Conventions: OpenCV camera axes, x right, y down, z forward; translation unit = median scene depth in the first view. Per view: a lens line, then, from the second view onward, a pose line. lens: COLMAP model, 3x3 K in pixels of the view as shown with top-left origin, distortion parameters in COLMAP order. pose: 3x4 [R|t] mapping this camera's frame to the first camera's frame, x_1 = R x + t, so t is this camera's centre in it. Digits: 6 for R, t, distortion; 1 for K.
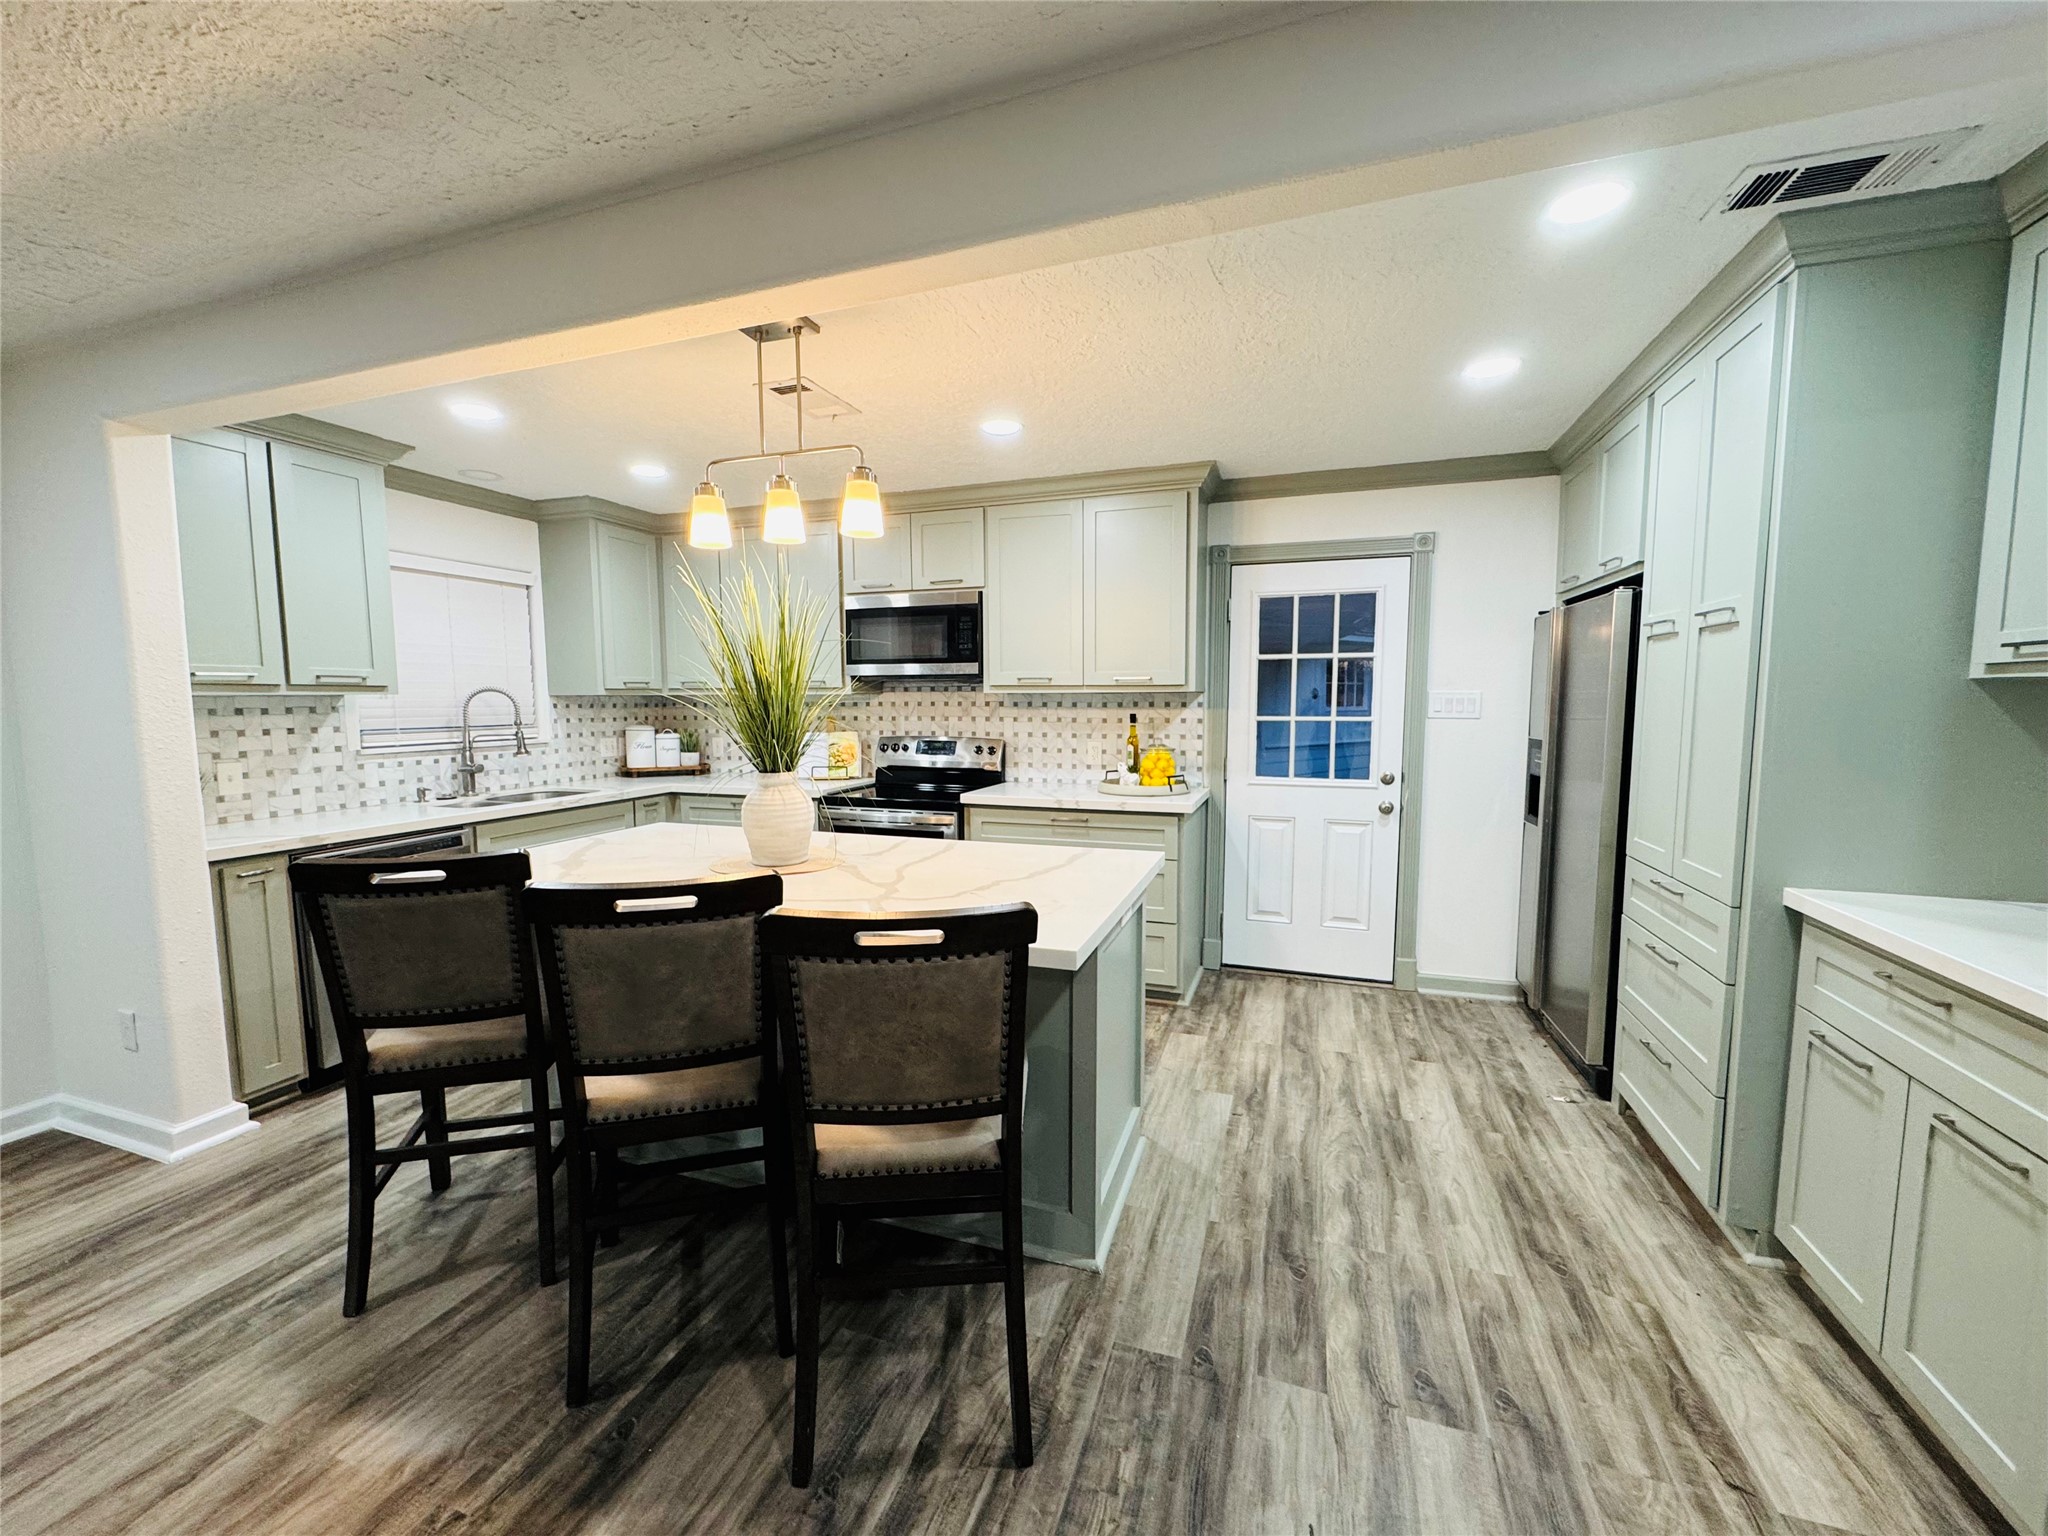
lens RADIAL K [[814.2, 0, 1024.4], [0, 814.2, 771.5], [0, 0, 1]] dist [-0.002165, -0.000125]
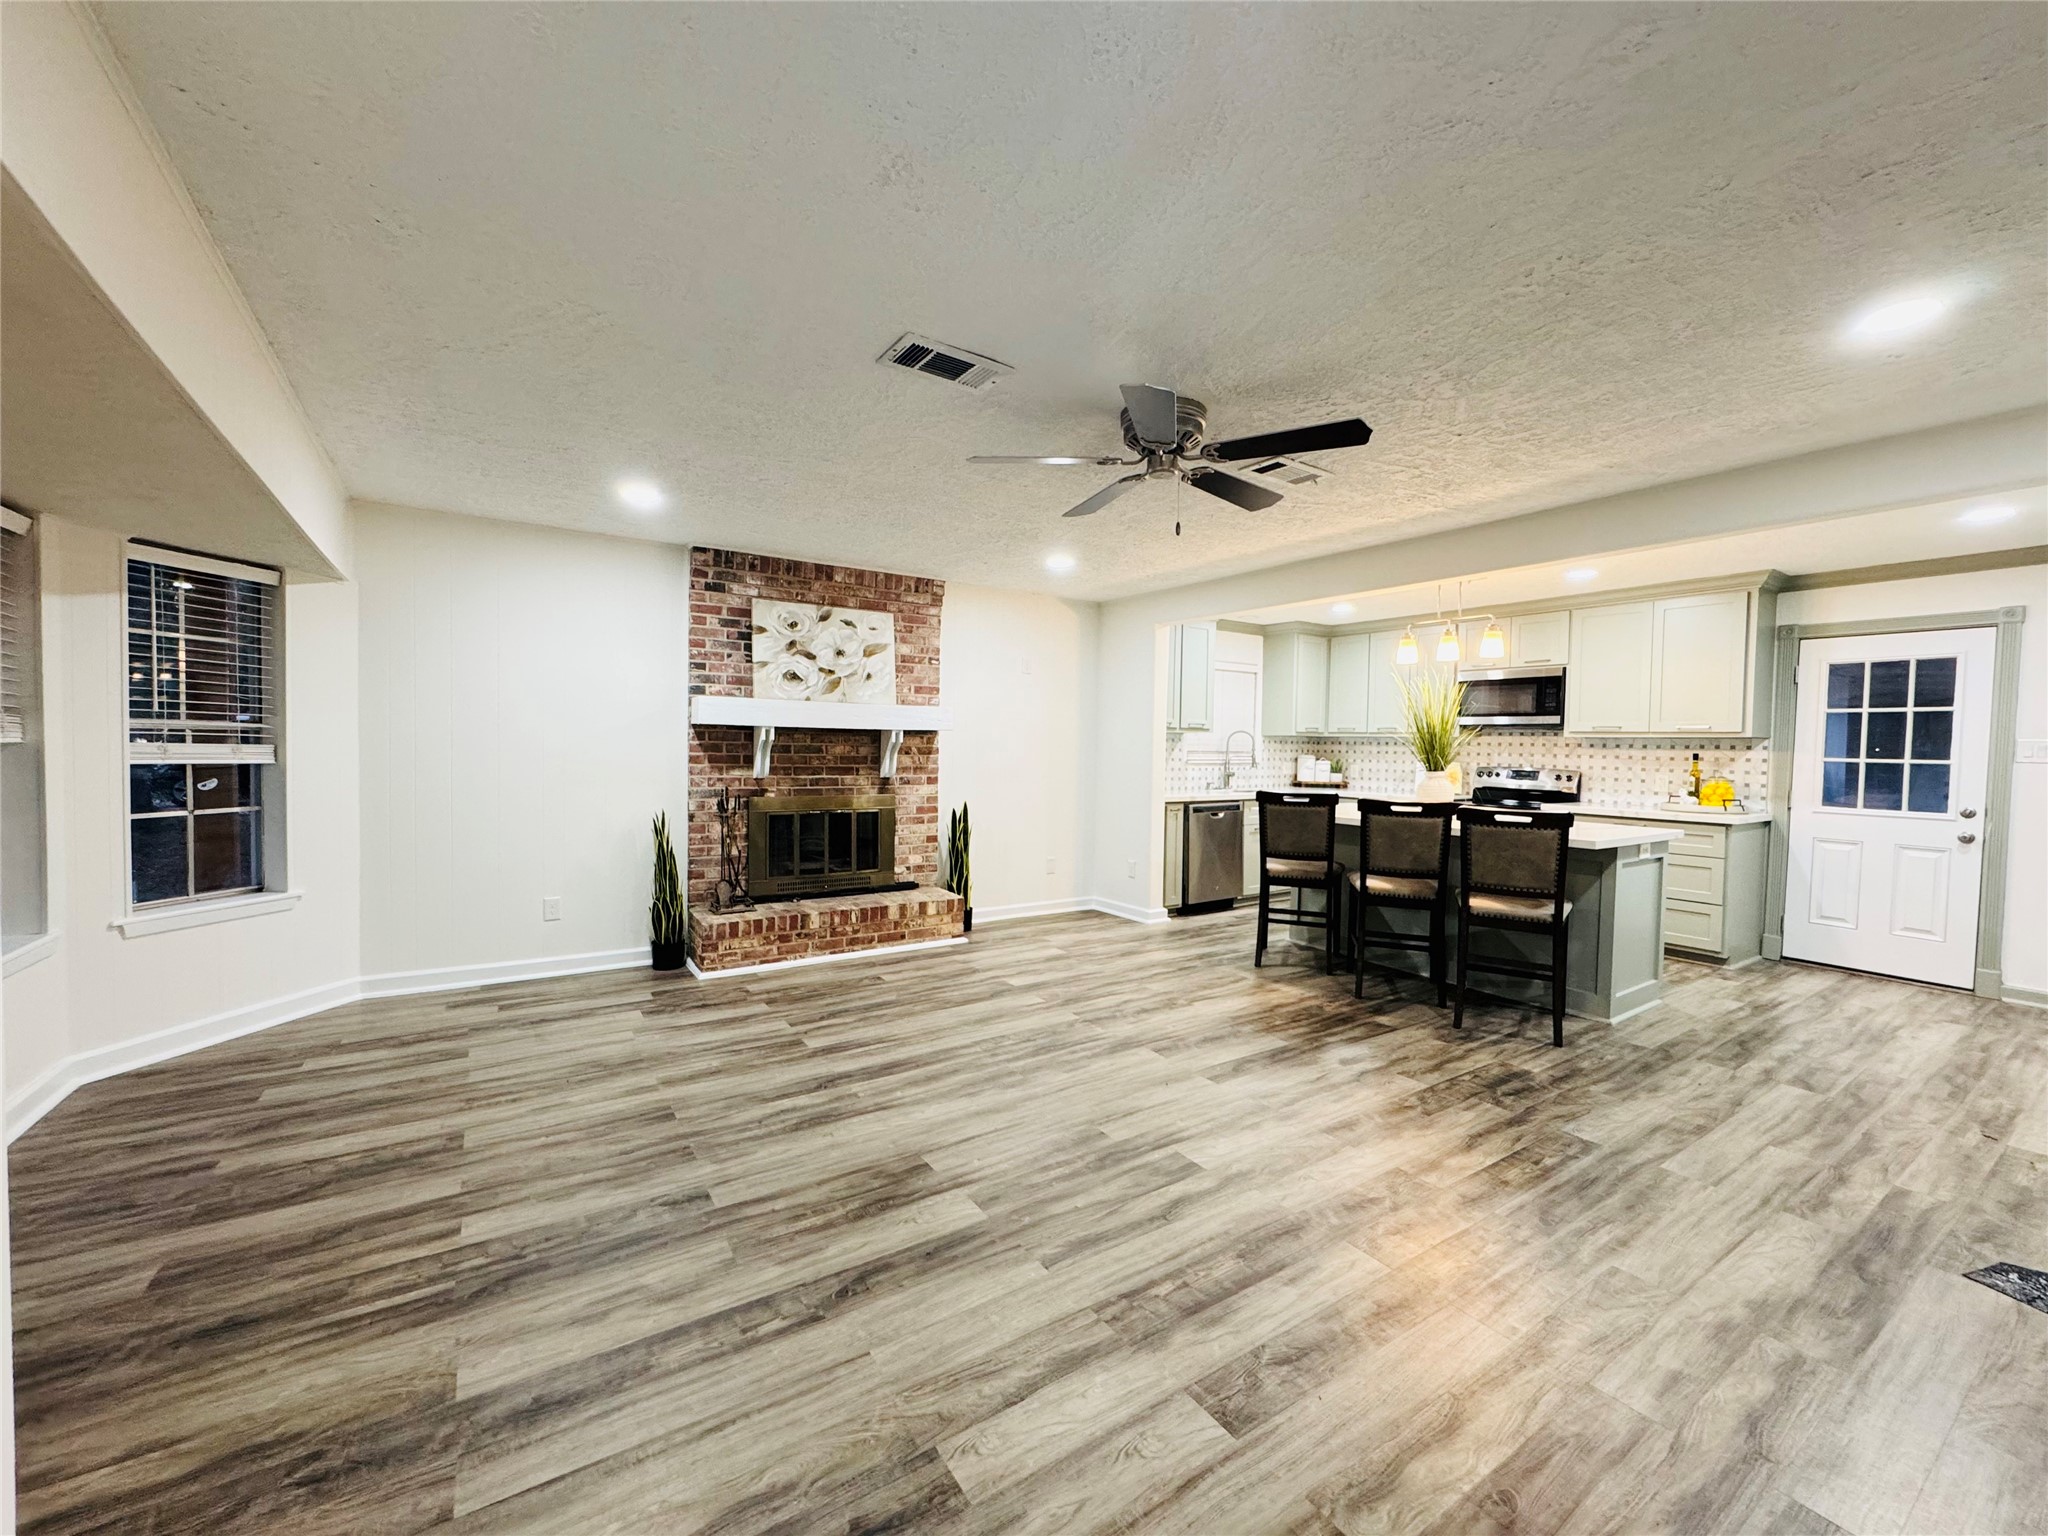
lens RADIAL K [[814.2, 0, 1024.4], [0, 814.2, 771.5], [0, 0, 1]] dist [-0.002165, -0.000125]
pose [[0.796685, 0.037948, -0.603202, 0.062083], [-0.073512, 0.996701, -0.034388, 0.087406], [0.599907, 0.071739, 0.796847, -0.739789]]
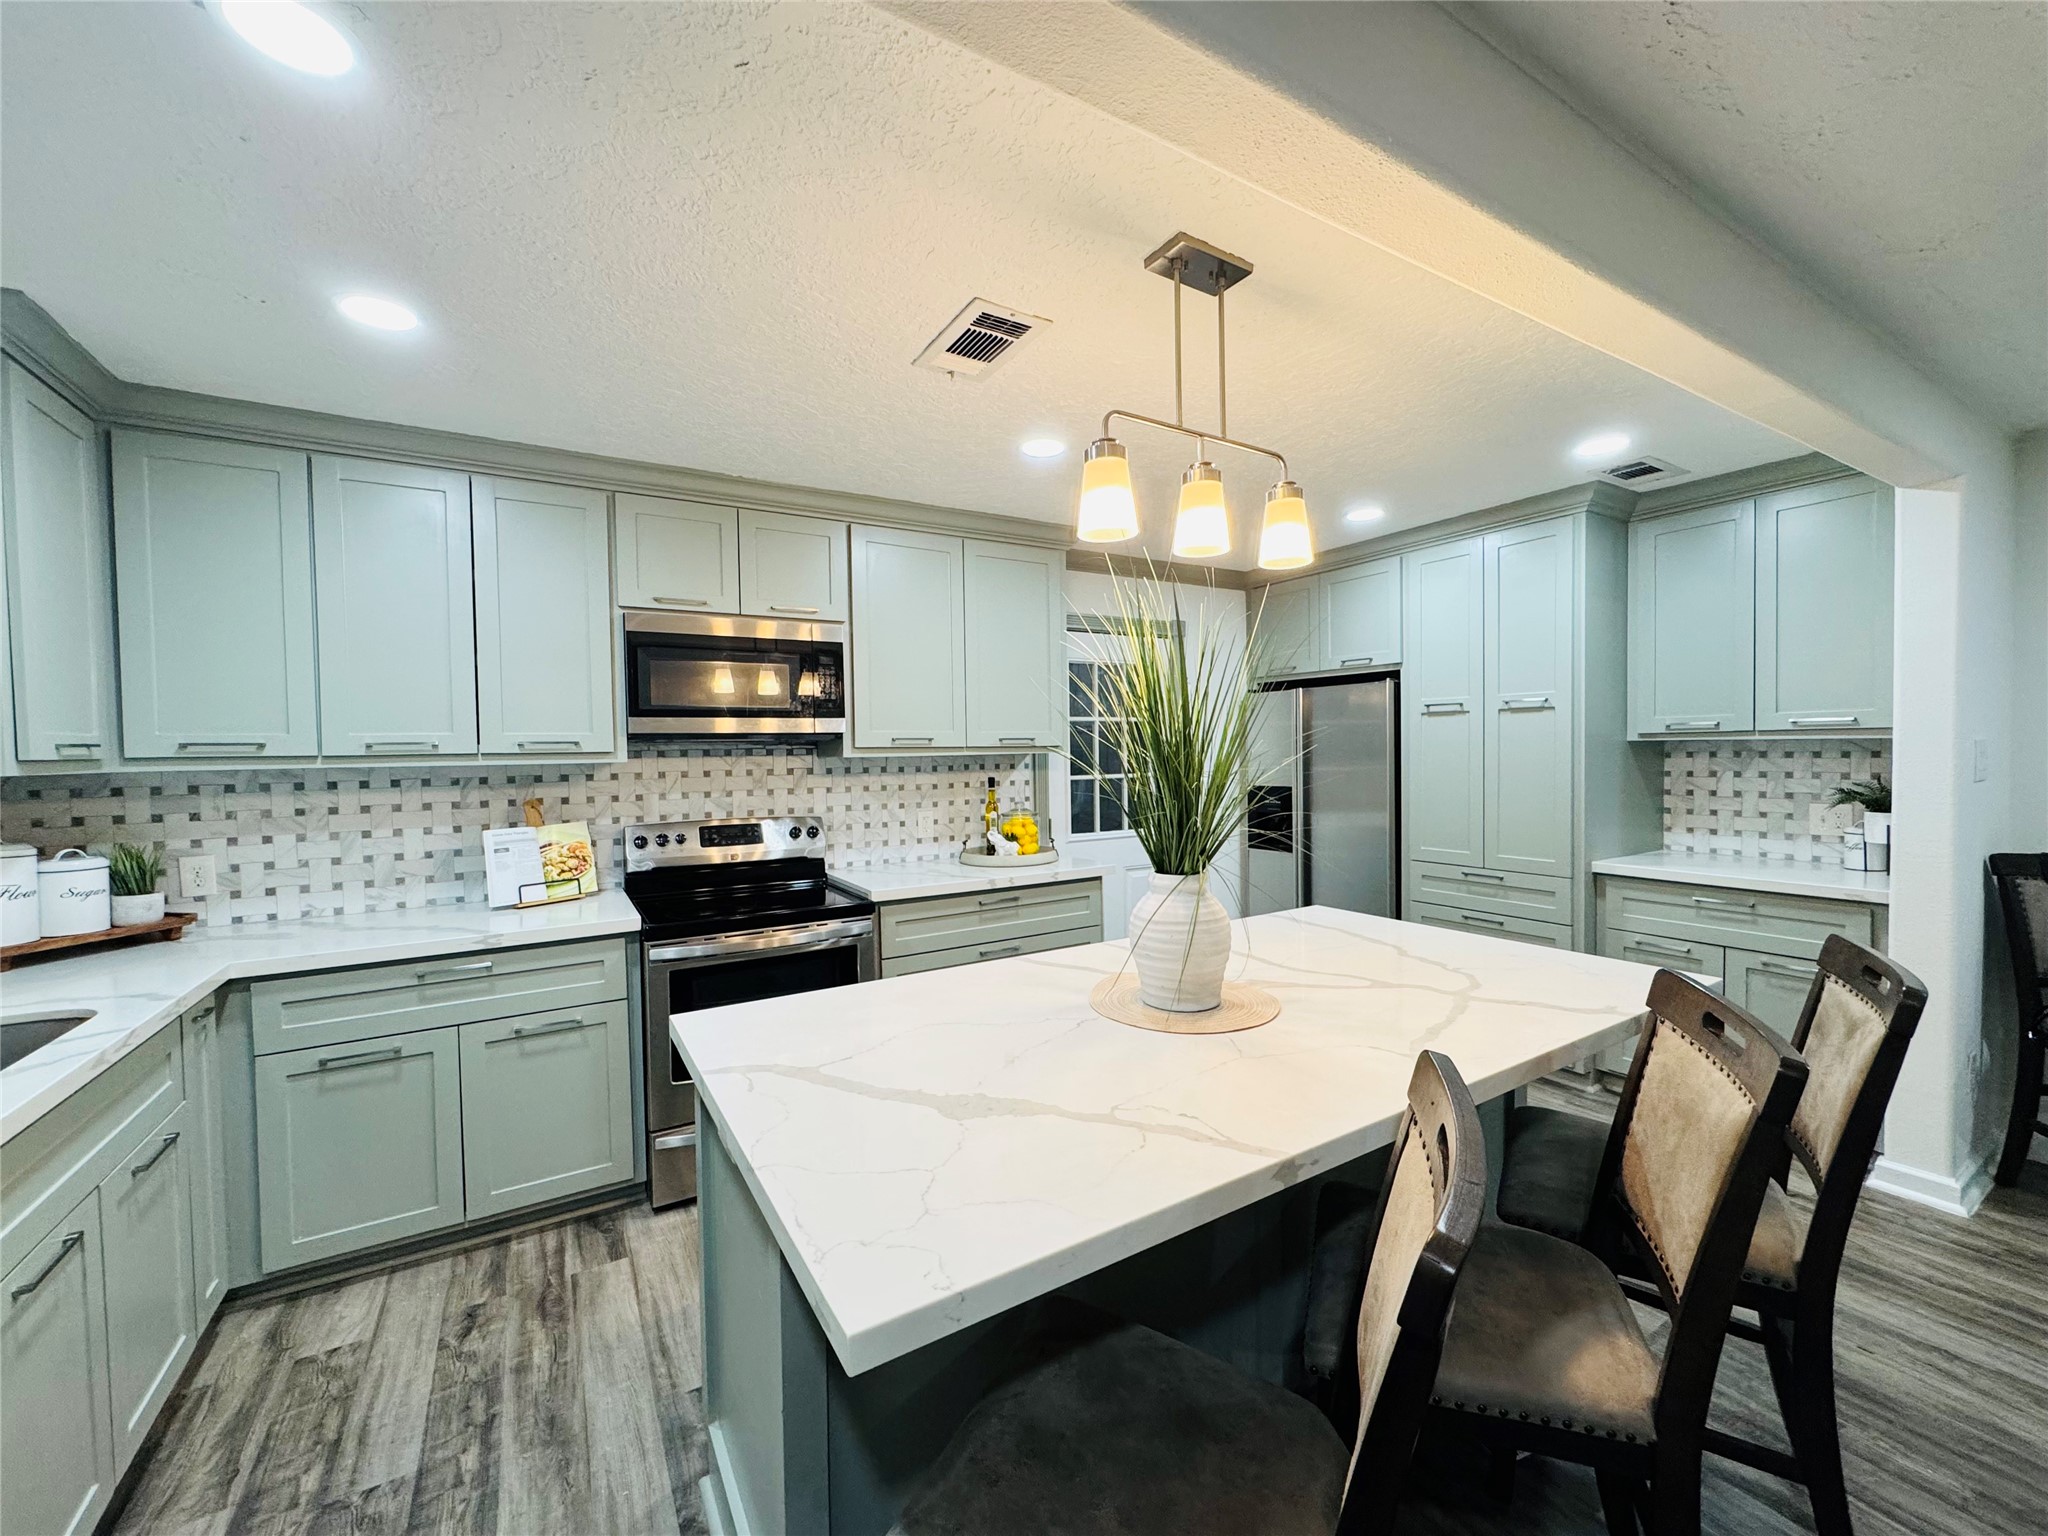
lens RADIAL K [[814.2, 0, 1024.4], [0, 814.2, 771.5], [0, 0, 1]] dist [-0.002165, -0.000125]
pose [[0.637869, -0.027733, 0.769646, -0.557557], [0.084523, 0.995836, -0.034168, -0.043577], [-0.765493, 0.086847, 0.637556, 0.390615]]
